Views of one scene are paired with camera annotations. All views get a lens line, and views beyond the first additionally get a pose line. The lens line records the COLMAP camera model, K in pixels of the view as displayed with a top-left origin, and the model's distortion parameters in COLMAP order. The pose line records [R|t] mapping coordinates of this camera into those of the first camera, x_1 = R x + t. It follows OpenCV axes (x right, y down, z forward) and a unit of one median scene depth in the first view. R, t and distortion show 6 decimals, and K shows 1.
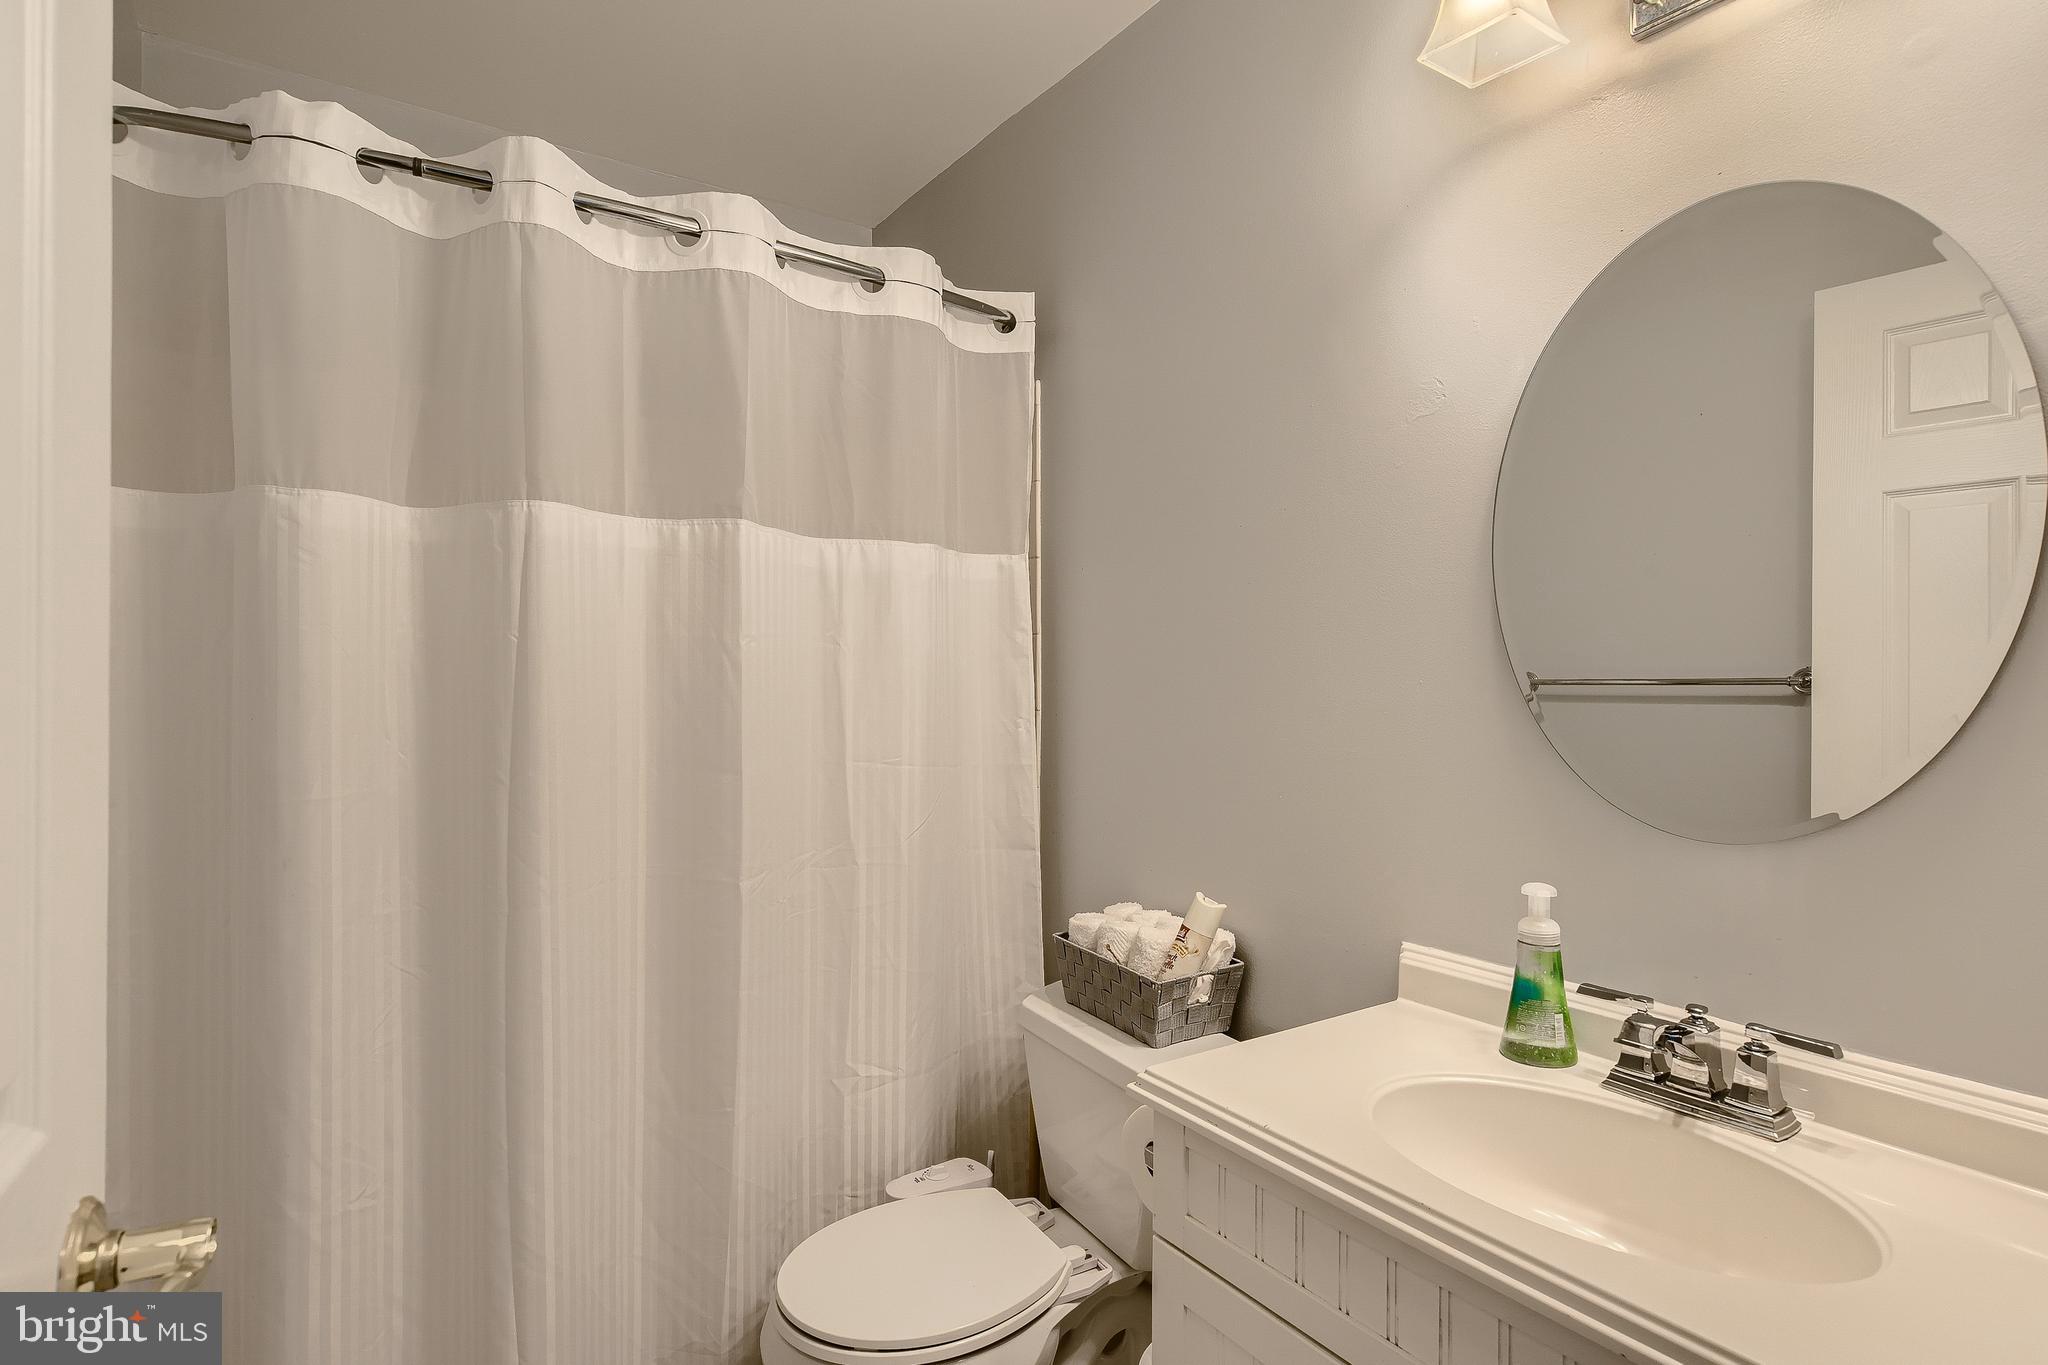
lens RADIAL K [[1041.3, 0, 1035.0], [0, 1041.3, 670.6], [0, 0, 1]] dist [-0.000636, 0.000839]
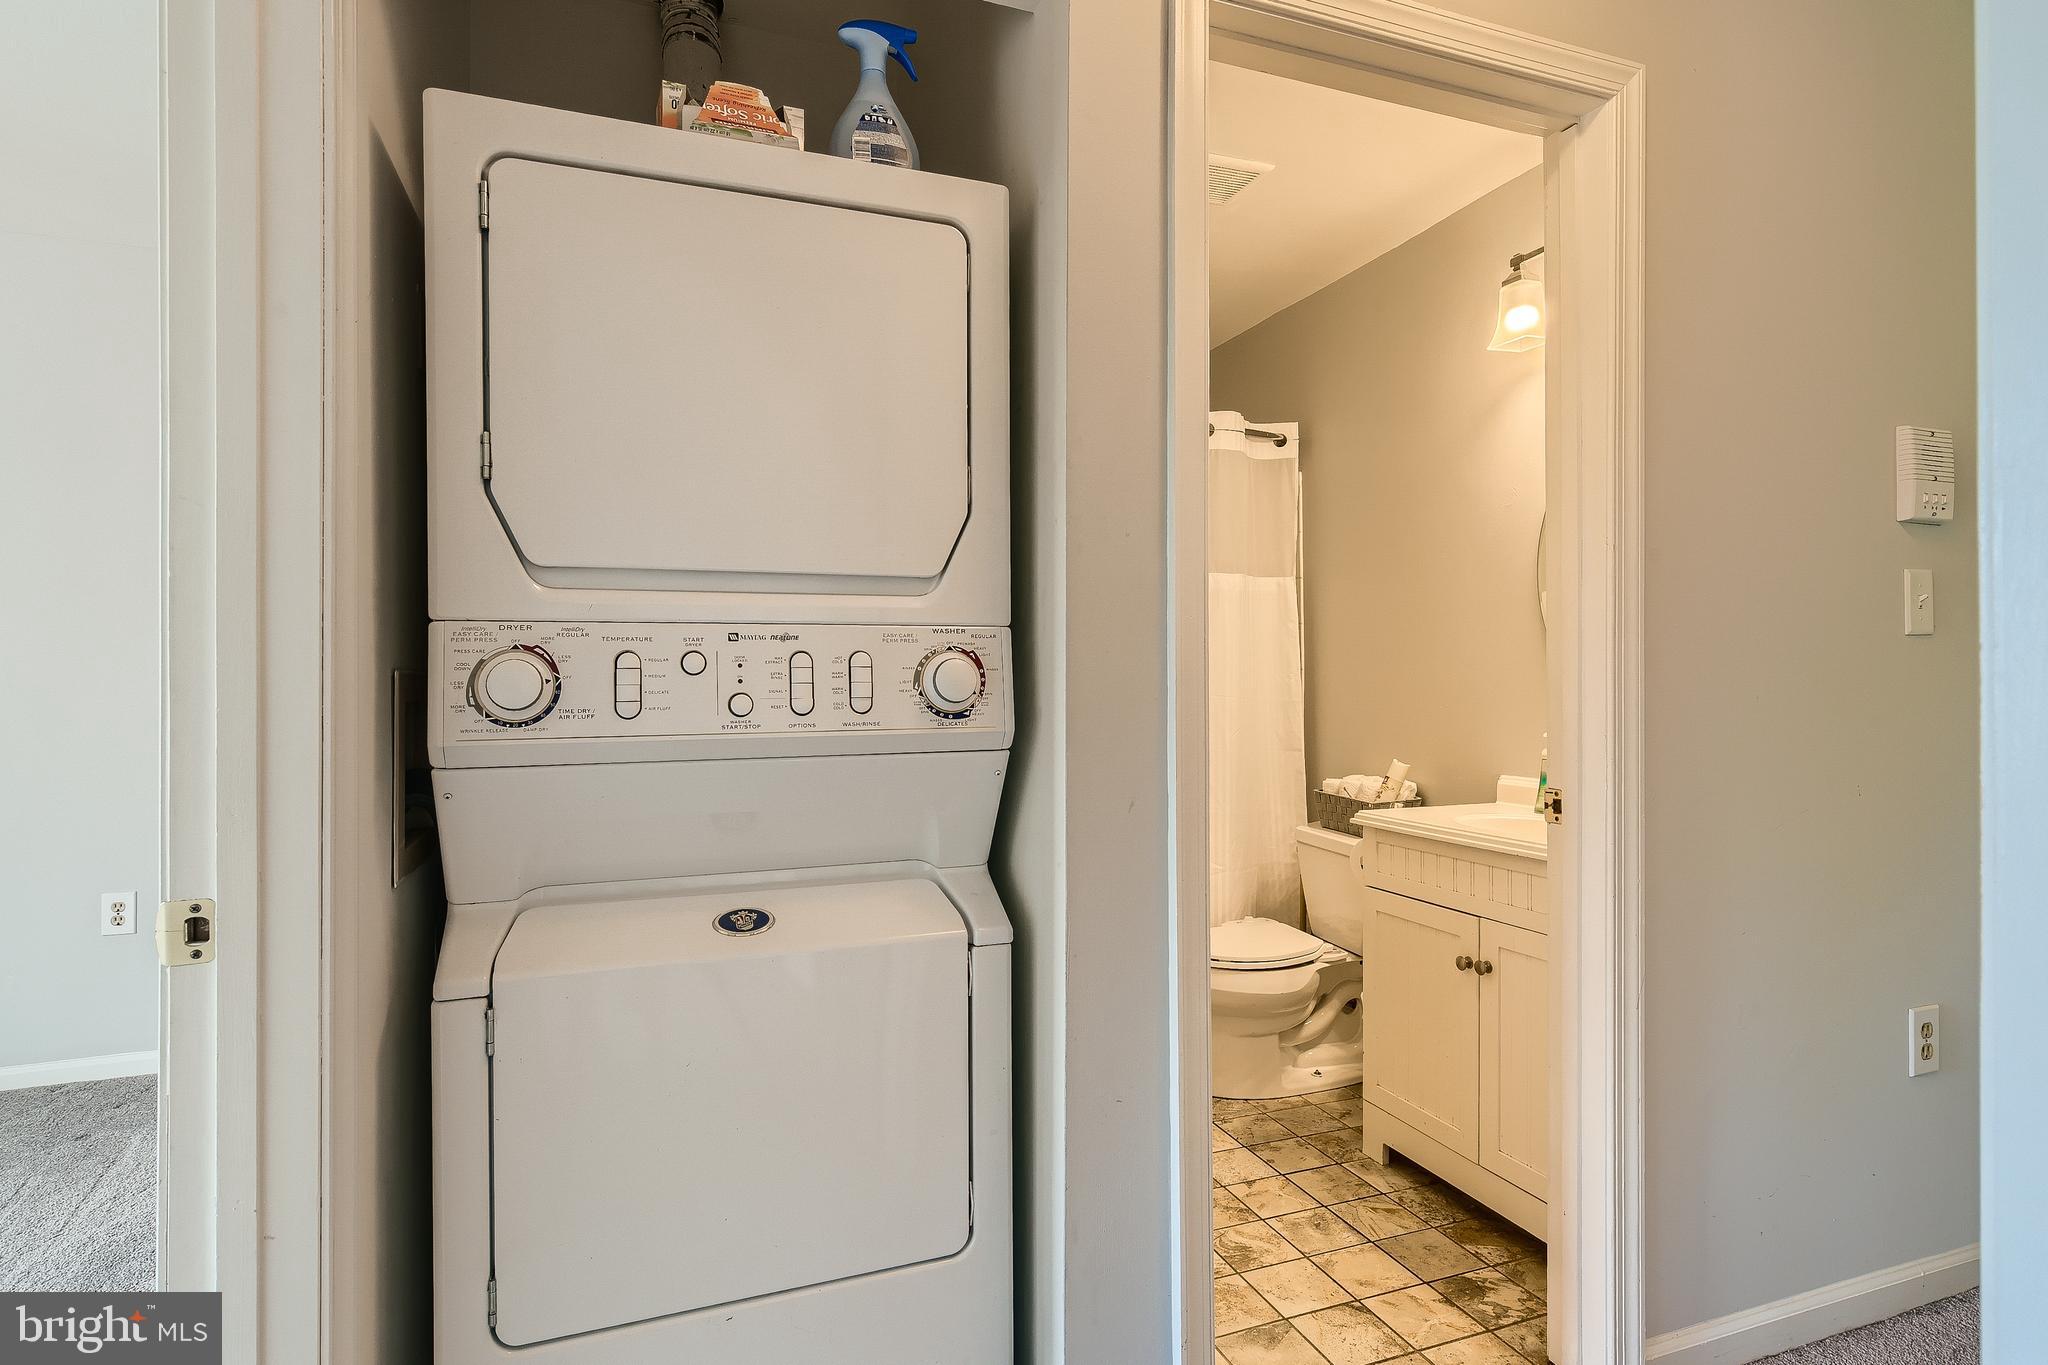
lens RADIAL K [[1041.3, 0, 1035.0], [0, 1041.3, 670.6], [0, 0, 1]] dist [-0.000636, 0.000839]
pose [[0.971734, -0.009130, -0.235902, -0.020340], [0.008213, 0.999954, -0.004870, 0.046160], [0.235935, 0.002795, 0.971765, -0.753785]]
